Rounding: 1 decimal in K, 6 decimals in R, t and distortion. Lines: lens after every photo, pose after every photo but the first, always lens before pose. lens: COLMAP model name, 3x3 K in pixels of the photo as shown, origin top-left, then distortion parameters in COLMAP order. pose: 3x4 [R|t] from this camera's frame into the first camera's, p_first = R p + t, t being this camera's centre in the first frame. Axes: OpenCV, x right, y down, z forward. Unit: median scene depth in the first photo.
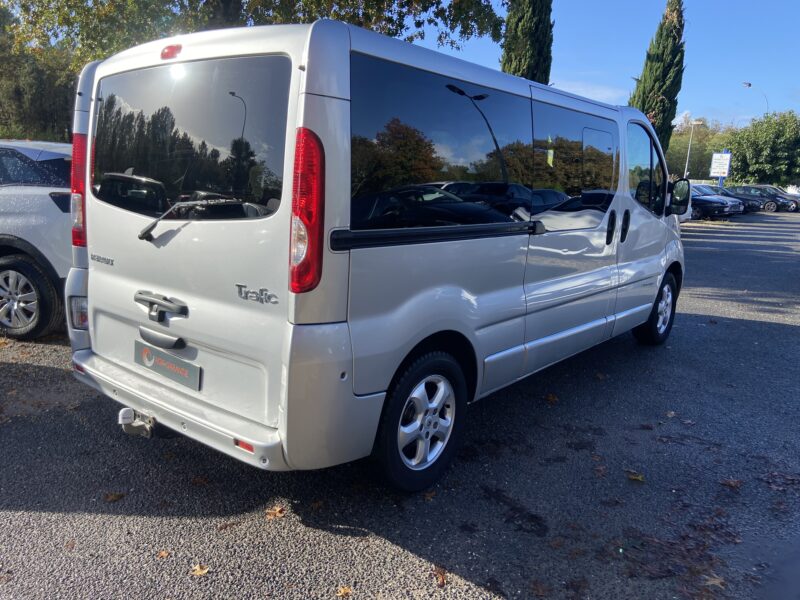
lens RADIAL K [[596.2, 0, 404.1], [0, 596.2, 304.4], [0, 0, 1]] dist [0.139237, -0.184502]
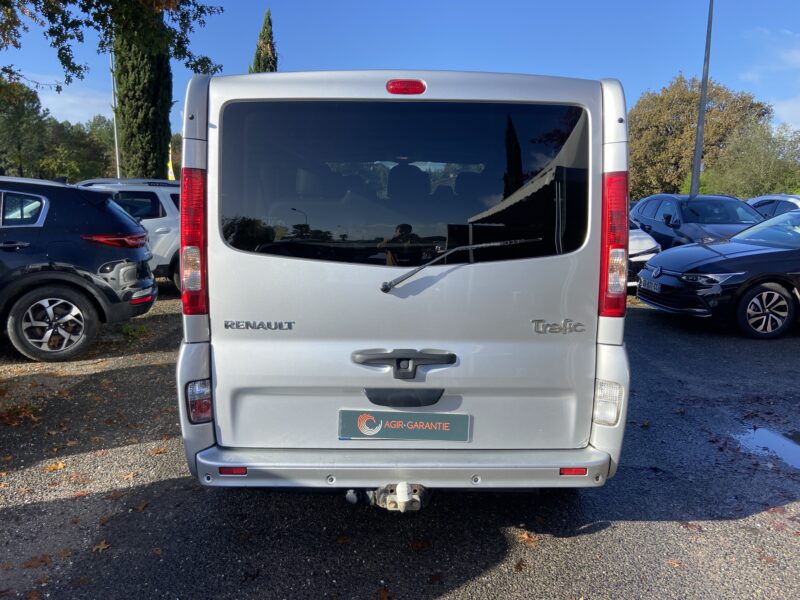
lens RADIAL K [[596.2, 0, 404.1], [0, 596.2, 304.4], [0, 0, 1]] dist [0.139237, -0.184502]
pose [[0.766750, -0.131321, 0.628371, -0.967139], [0.147805, 0.988668, 0.026264, -0.106558], [-0.624699, 0.072738, 0.777471, 0.305415]]
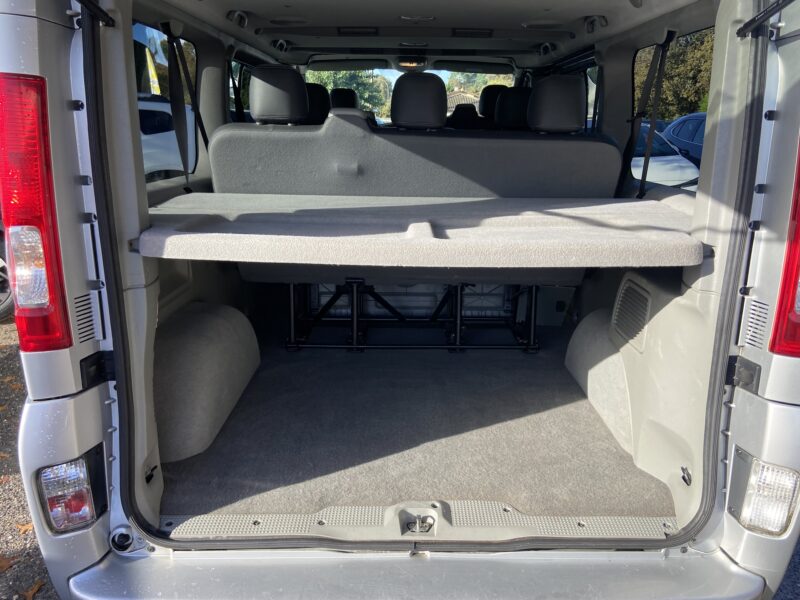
lens RADIAL K [[596.2, 0, 404.1], [0, 596.2, 304.4], [0, 0, 1]] dist [0.139237, -0.184502]
pose [[0.767473, -0.206984, 0.606748, -0.710631], [0.140781, 0.977757, 0.155476, -0.187605], [-0.625432, -0.033905, 0.779541, 0.630072]]
